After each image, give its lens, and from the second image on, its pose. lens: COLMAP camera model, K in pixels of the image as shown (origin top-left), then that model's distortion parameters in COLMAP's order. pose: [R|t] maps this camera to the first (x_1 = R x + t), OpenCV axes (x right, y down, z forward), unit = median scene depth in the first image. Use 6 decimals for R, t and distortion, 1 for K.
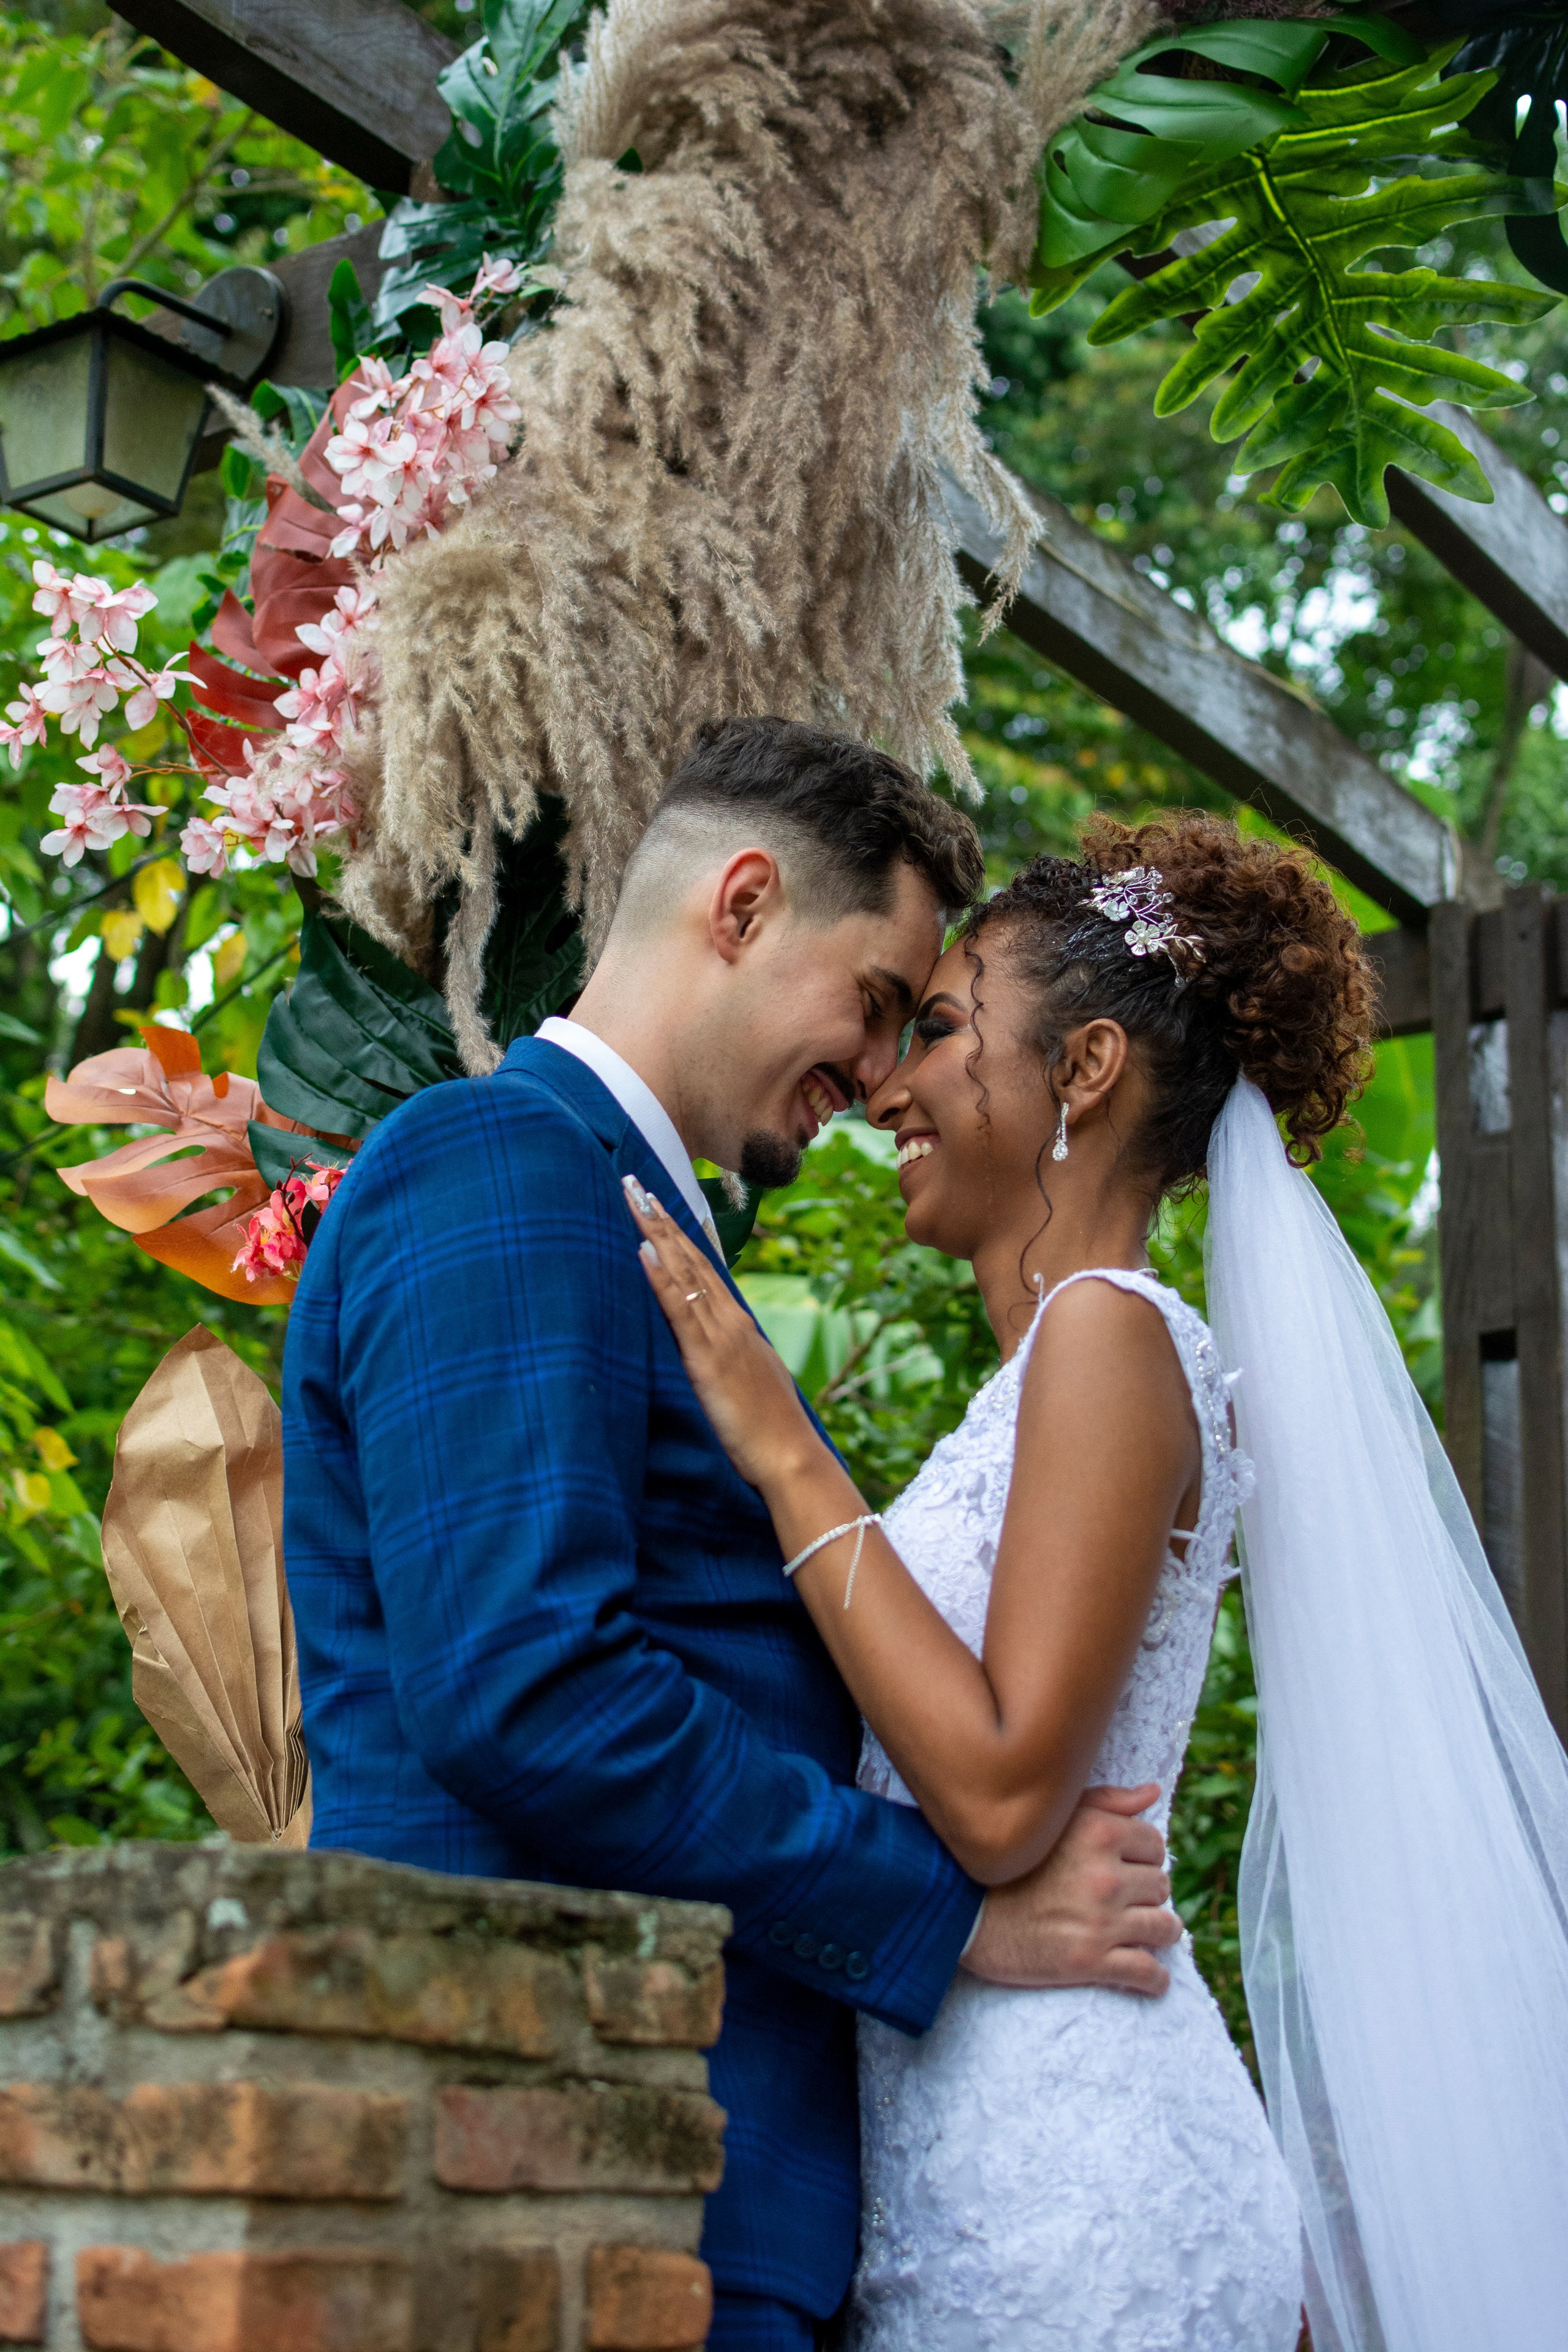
lens RADIAL K [[3483.7, 0, 782.0], [0, 3483.7, 1030.2], [0, 0, 1]] dist [-0.057452, -0.081850]
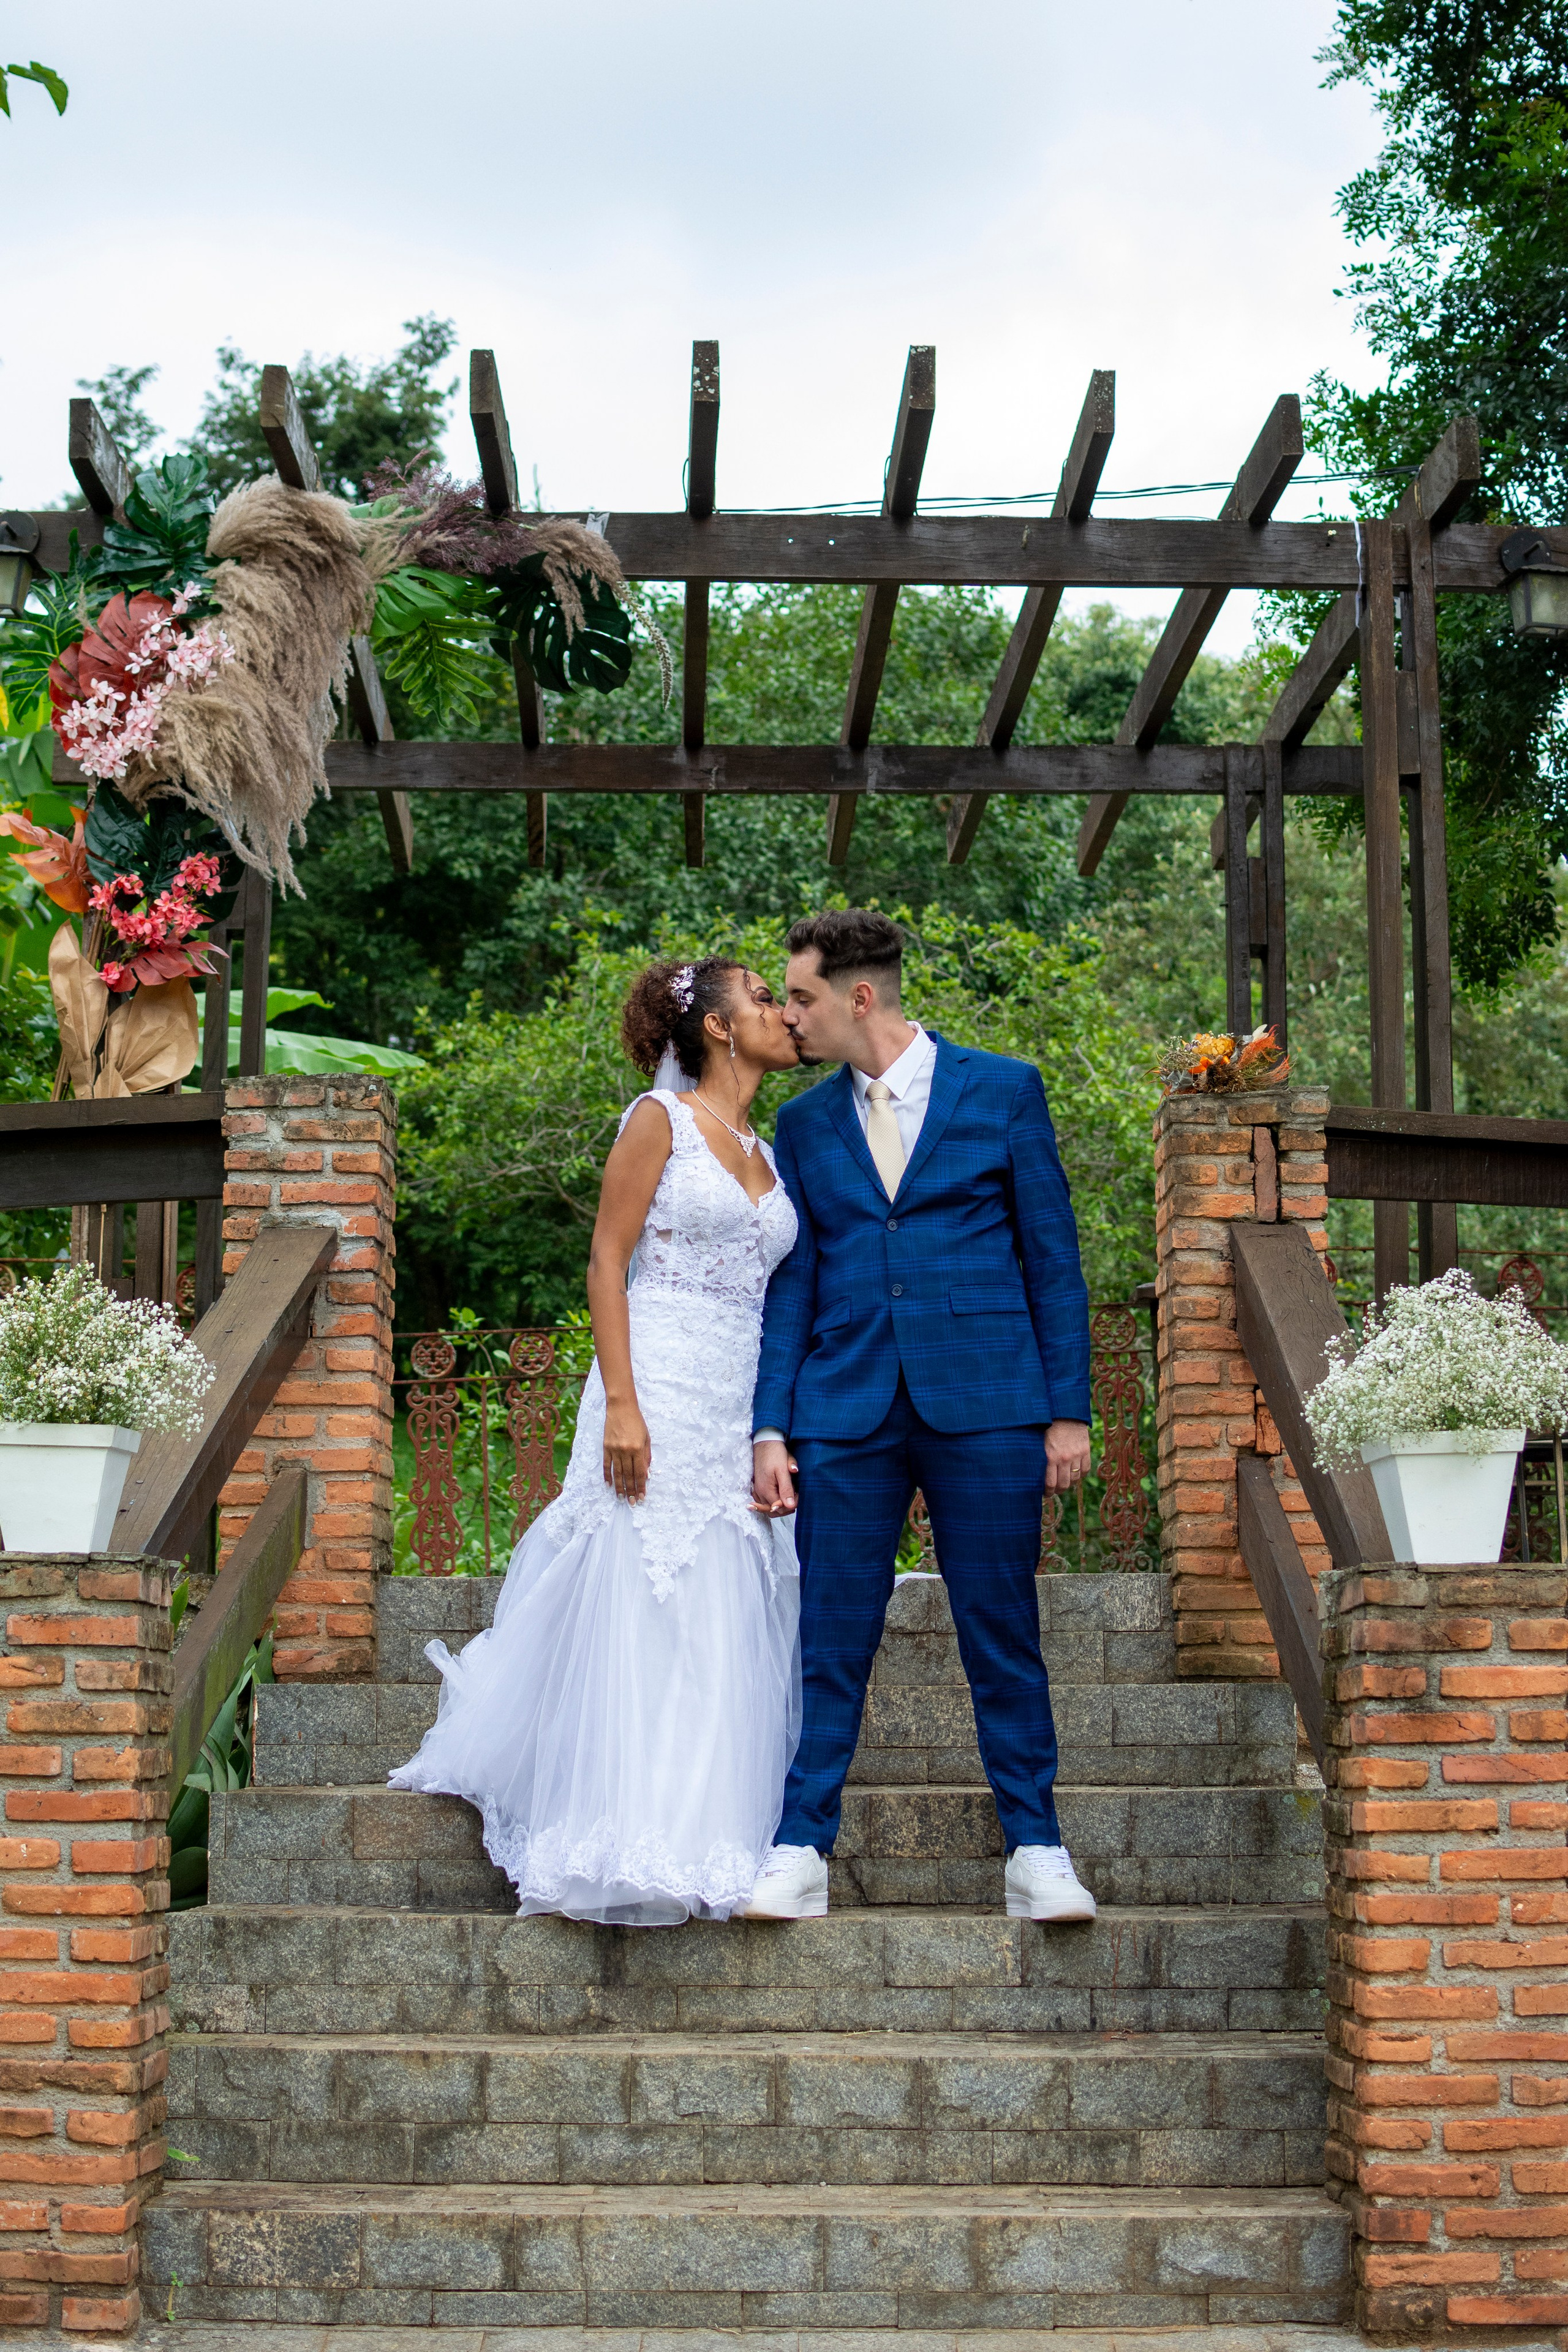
lens RADIAL K [[4441.2, 0, 785.3], [0, 4441.2, 1103.8], [0, 0, 1]] dist [-0.174186, 0.077147]
pose [[0.823780, 0.088000, 0.560038, -1.830991], [-0.182449, 0.976474, 0.114937, -0.319601], [-0.536749, -0.196861, 0.820455, -2.578762]]
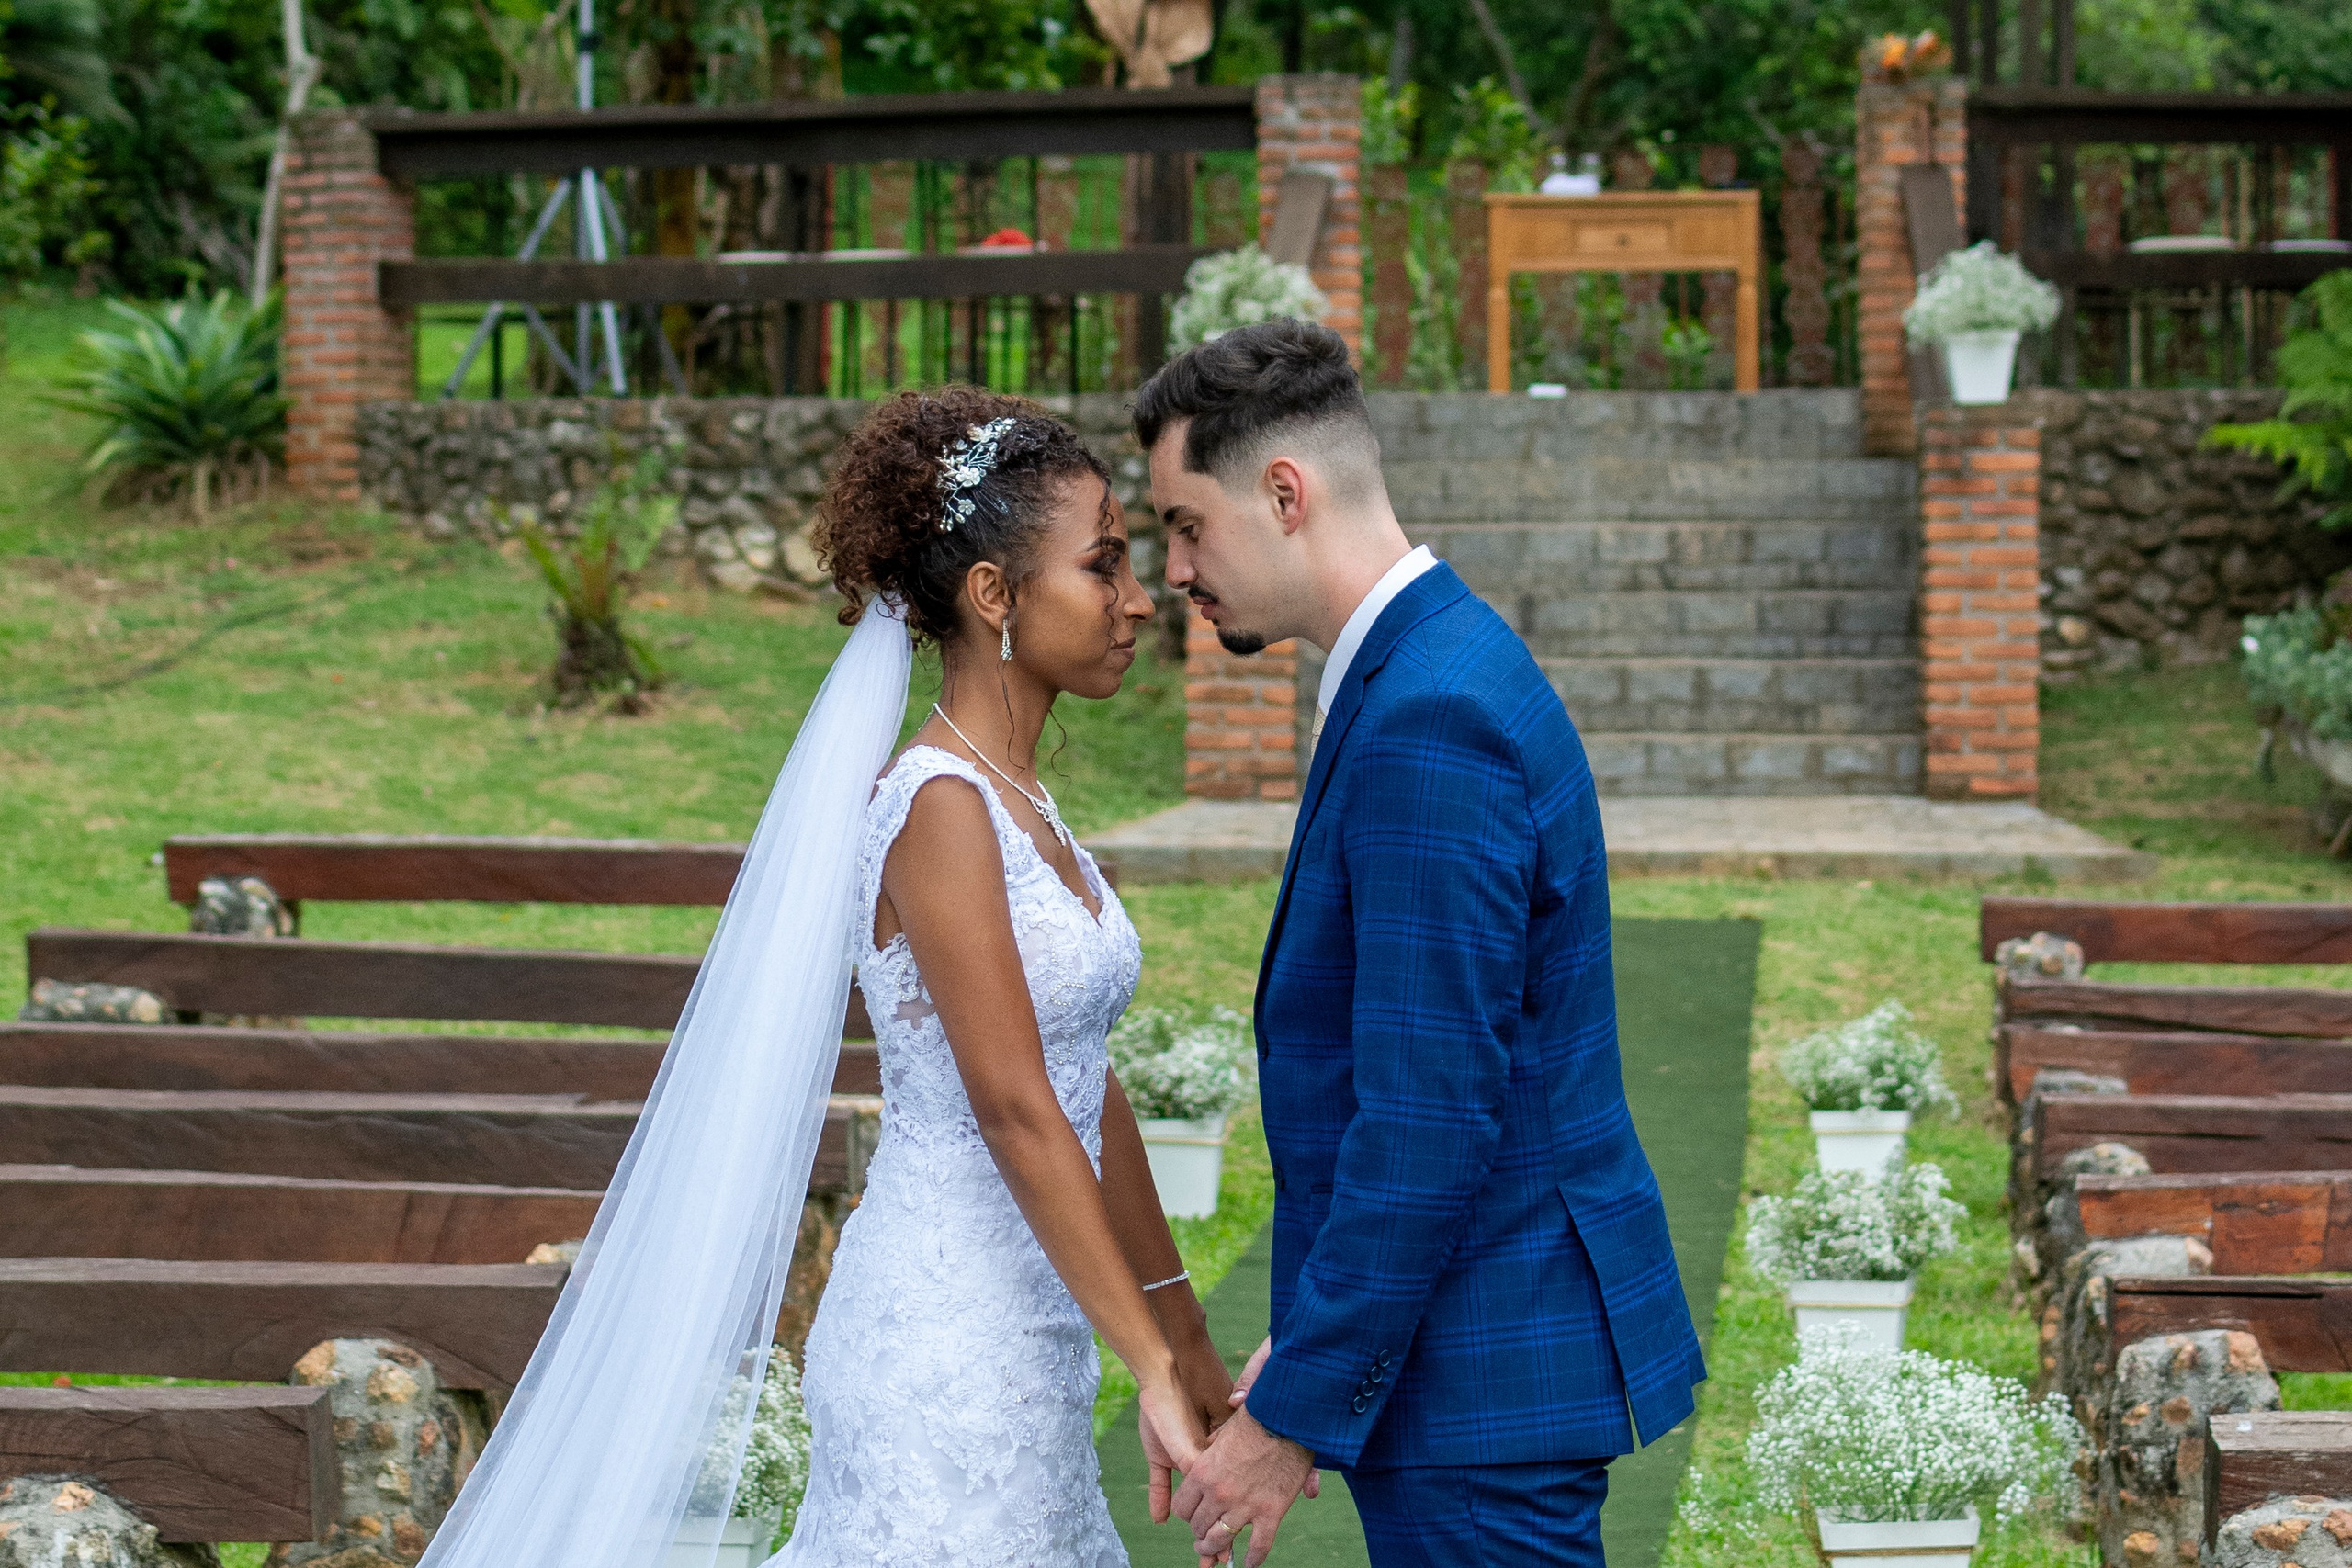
lens RADIAL K [[6141.6, 0, 1078.3], [0, 6141.6, 695.5], [0, 0, 1]] dist [-0.201745, 0.427291]
pose [[0.864317, -0.011105, 0.502824, -4.326094], [-0.158264, 0.942963, 0.292869, -1.353818], [-0.477397, -0.332711, 0.813262, -5.878215]]
